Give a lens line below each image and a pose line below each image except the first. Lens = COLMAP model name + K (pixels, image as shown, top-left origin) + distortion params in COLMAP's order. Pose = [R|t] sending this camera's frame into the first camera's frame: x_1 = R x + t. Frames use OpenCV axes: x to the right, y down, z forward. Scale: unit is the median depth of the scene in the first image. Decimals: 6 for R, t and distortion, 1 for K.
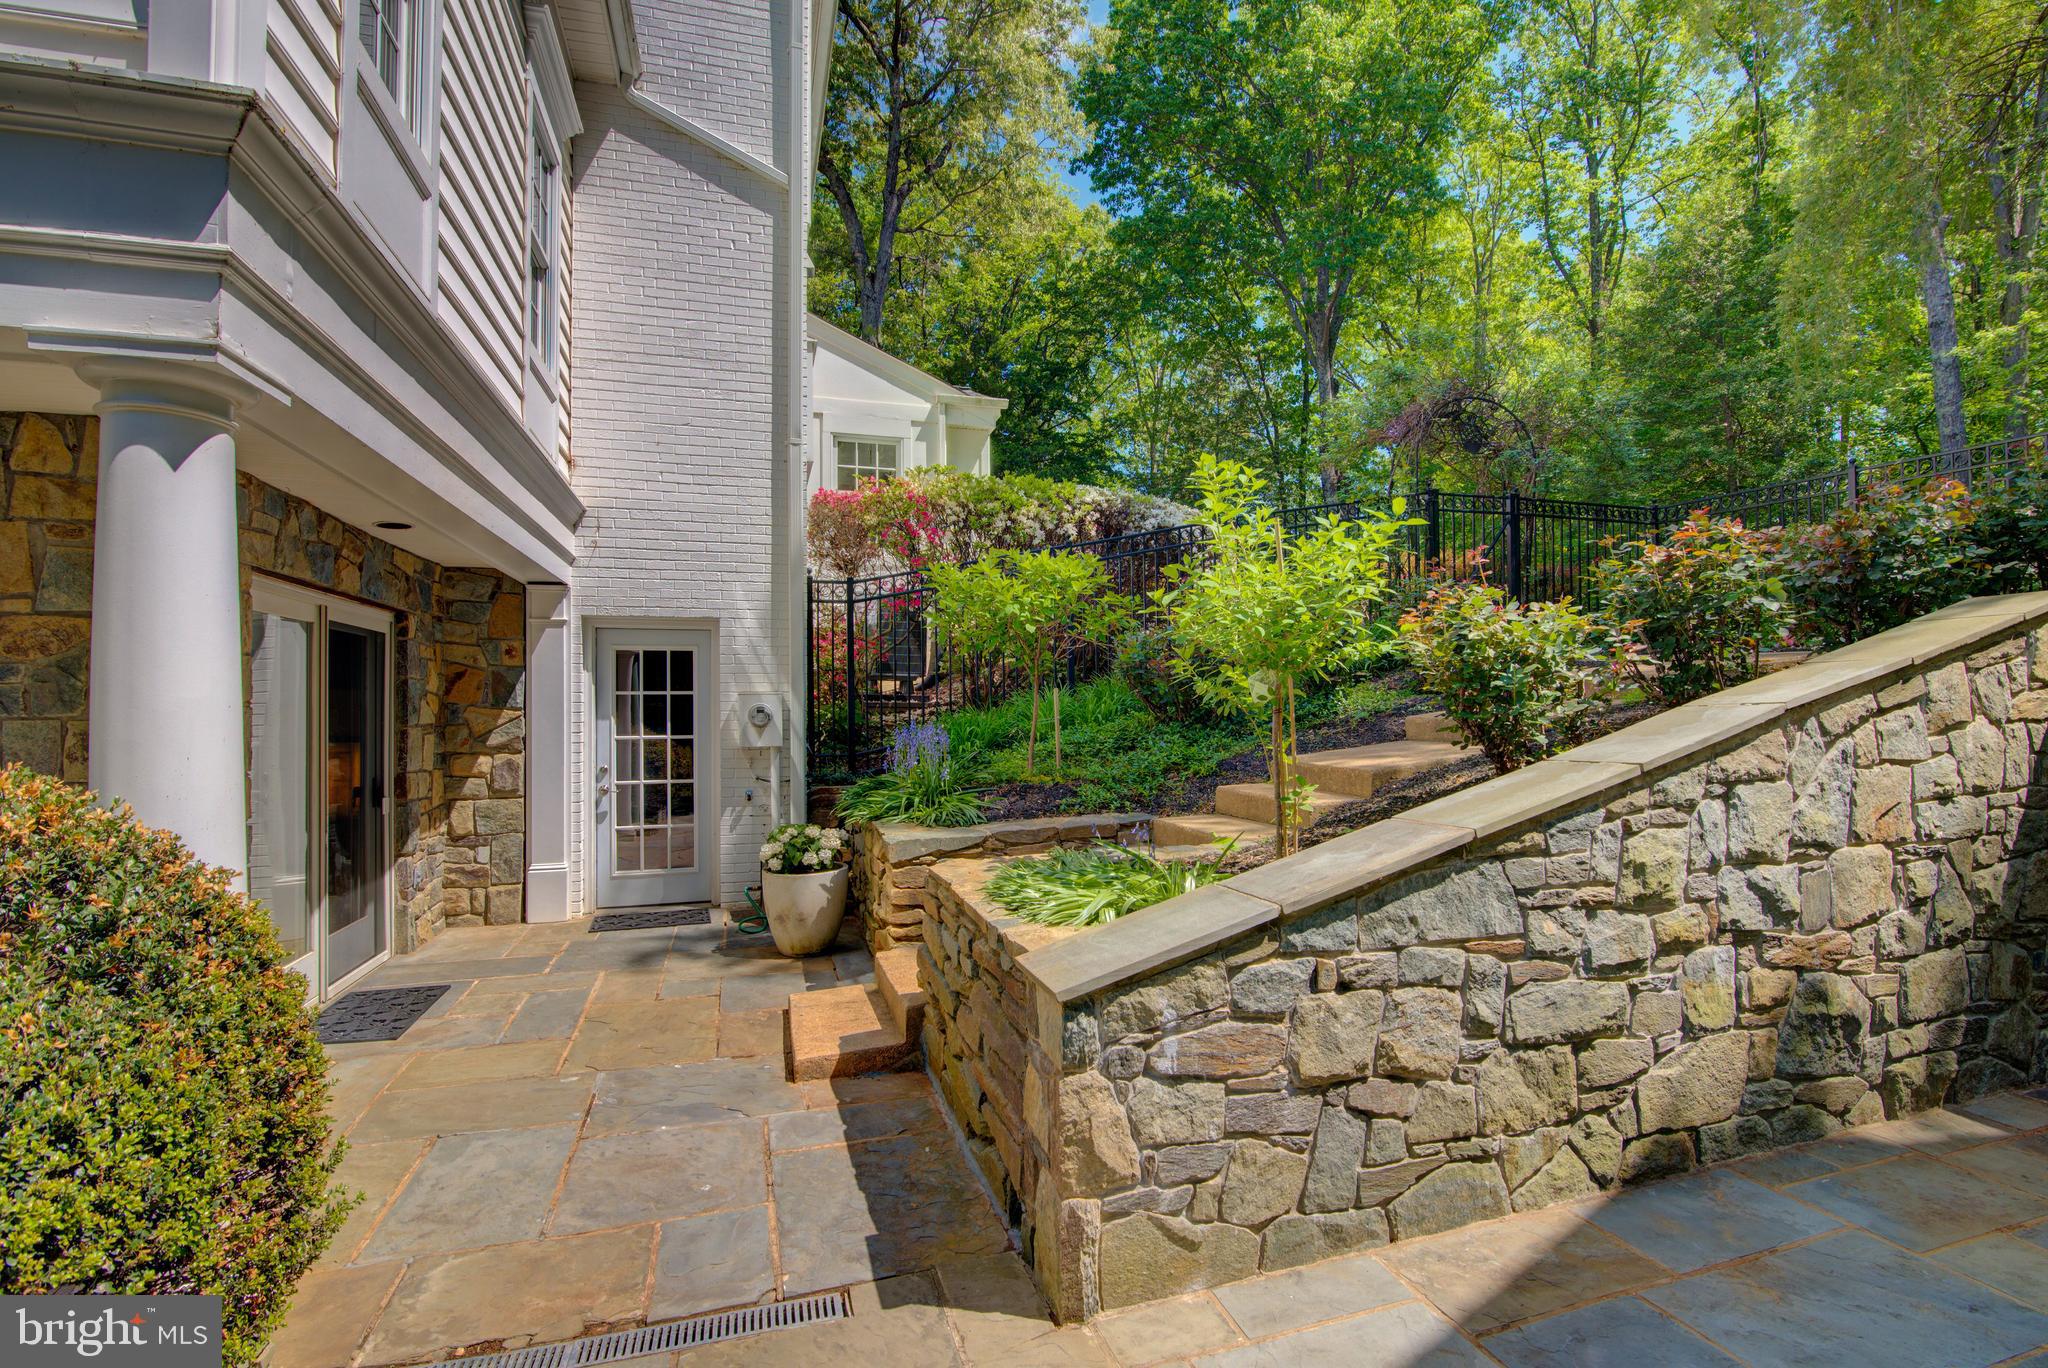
lens RADIAL K [[933.8, 0, 1023.6], [0, 933.8, 684.9], [0, 0, 1]] dist [-0.010931, 0.000261]
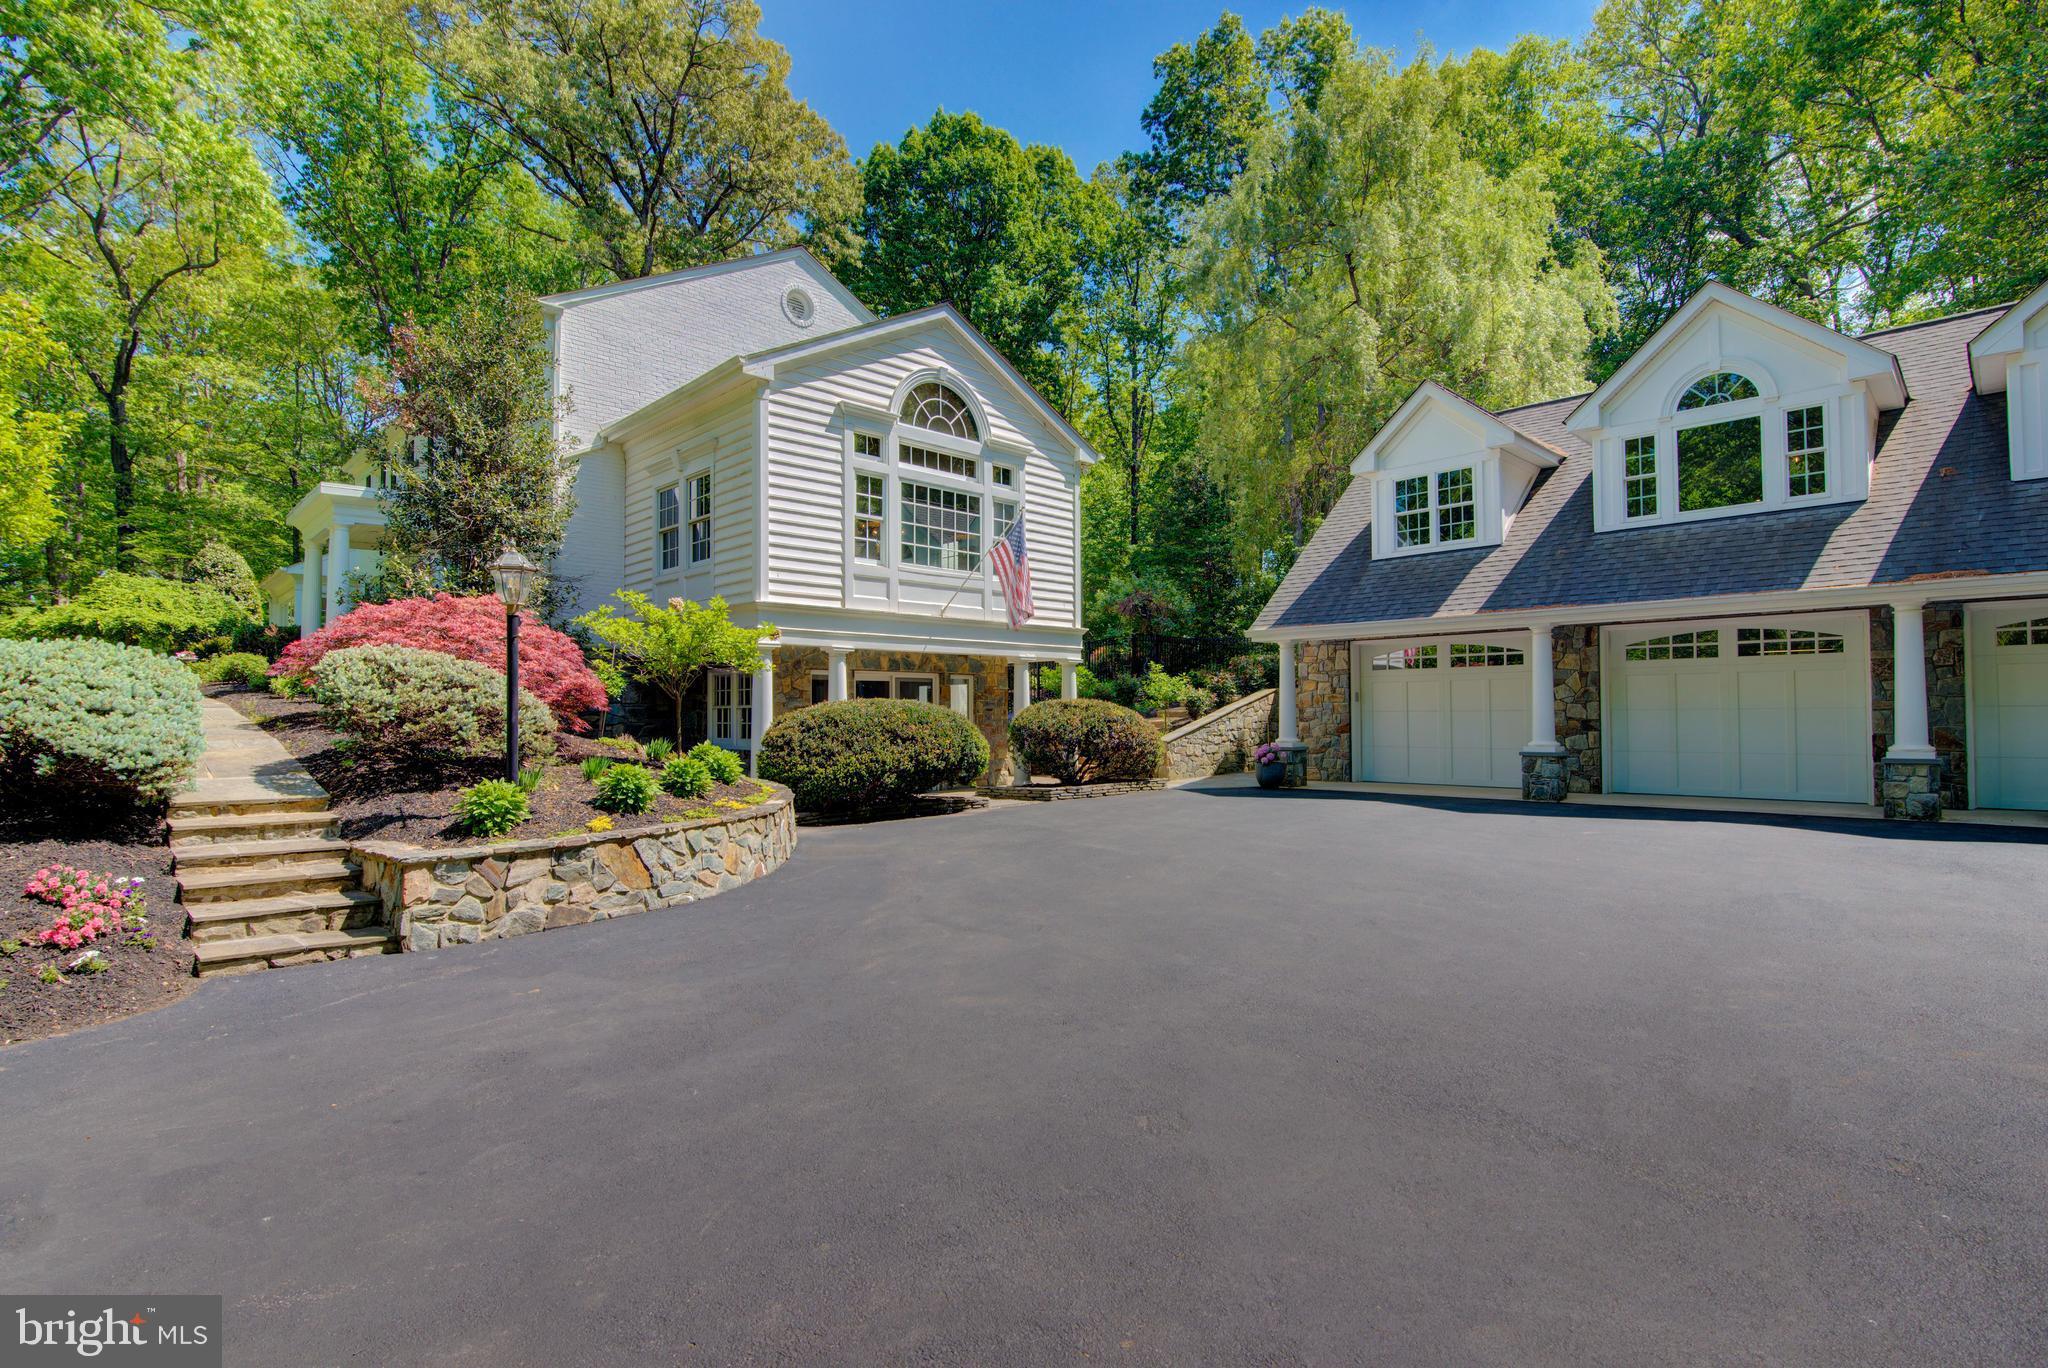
lens RADIAL K [[1064.8, 0, 1023.6], [0, 1064.8, 684.7], [0, 0, 1]] dist [0.000645, 0.000060]
pose [[0.878060, 0.018793, 0.478182, -3.046034], [-0.012245, 0.999784, -0.016807, 0.003195], [-0.478394, 0.008902, 0.878100, -3.635578]]
